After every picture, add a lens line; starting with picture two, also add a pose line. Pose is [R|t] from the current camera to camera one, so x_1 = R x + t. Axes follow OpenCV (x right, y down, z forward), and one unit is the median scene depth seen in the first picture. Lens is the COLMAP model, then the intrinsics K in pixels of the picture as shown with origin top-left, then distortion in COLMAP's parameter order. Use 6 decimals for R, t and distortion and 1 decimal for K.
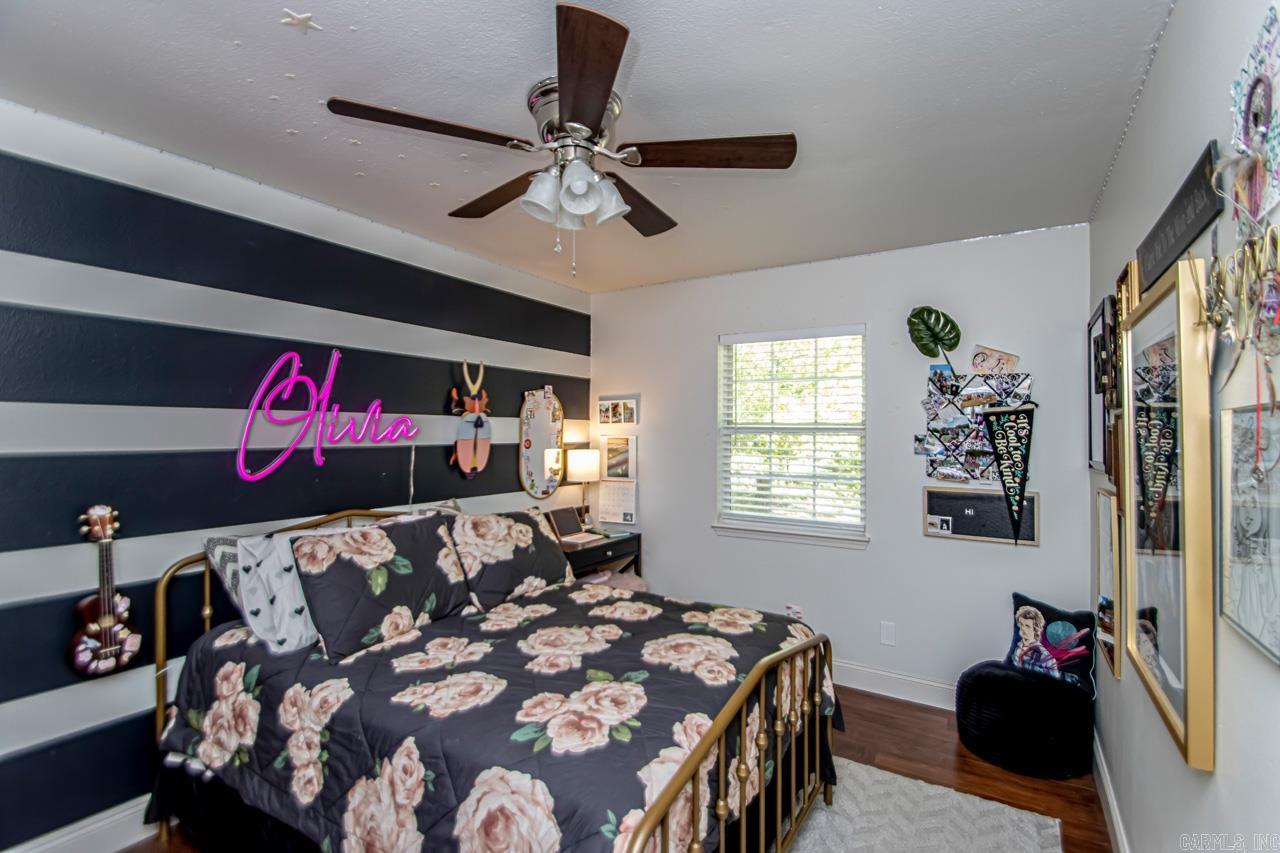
lens RADIAL K [[606.9, 0, 642.8], [0, 606.9, 429.6], [0, 0, 1]] dist [-0.005311, -0.001051]
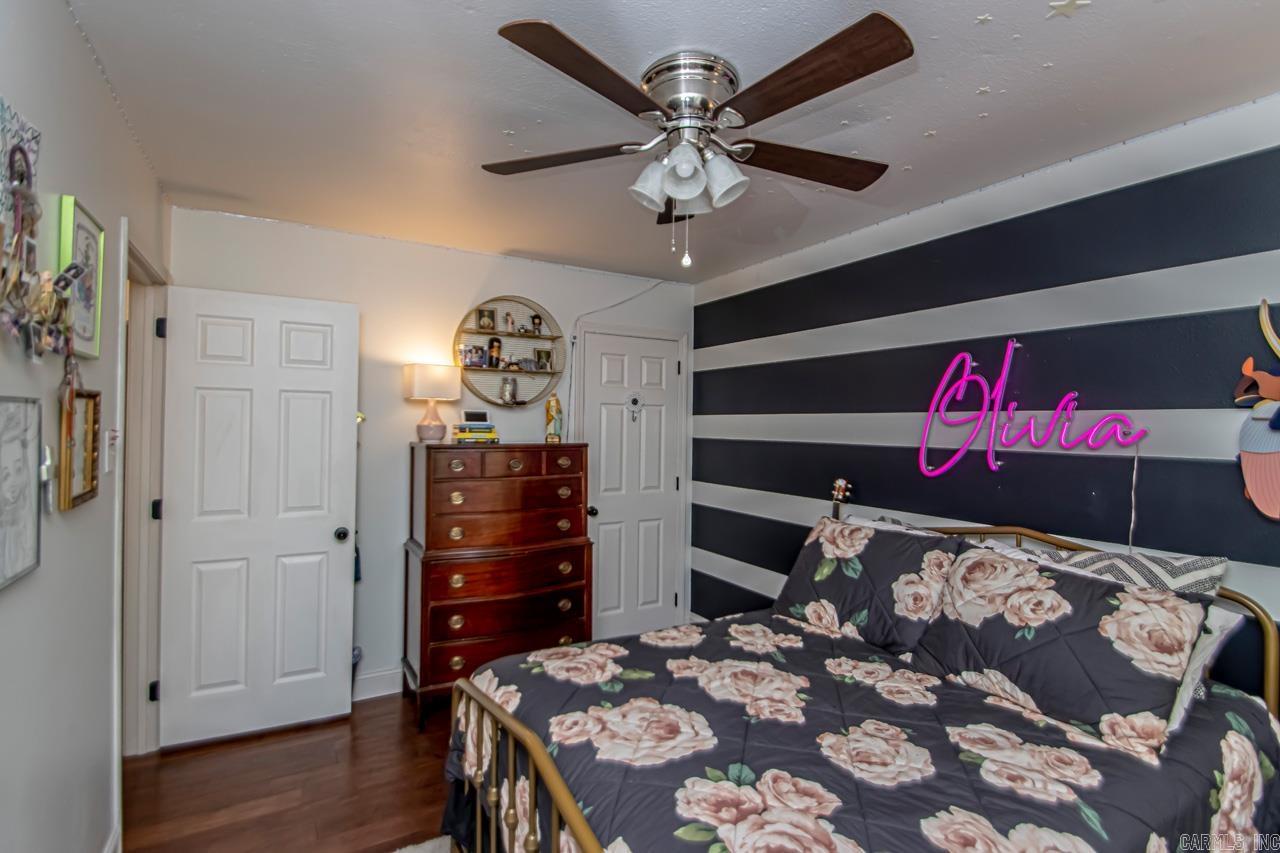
lens RADIAL K [[606.9, 0, 640.6], [0, 606.9, 419.7], [0, 0, 1]] dist [-0.005311, -0.001051]
pose [[-0.481818, -0.017451, -0.876097, 0.590670], [-0.013522, 0.999831, -0.012479, 0.001698], [0.876167, 0.005834, -0.481973, 1.098773]]
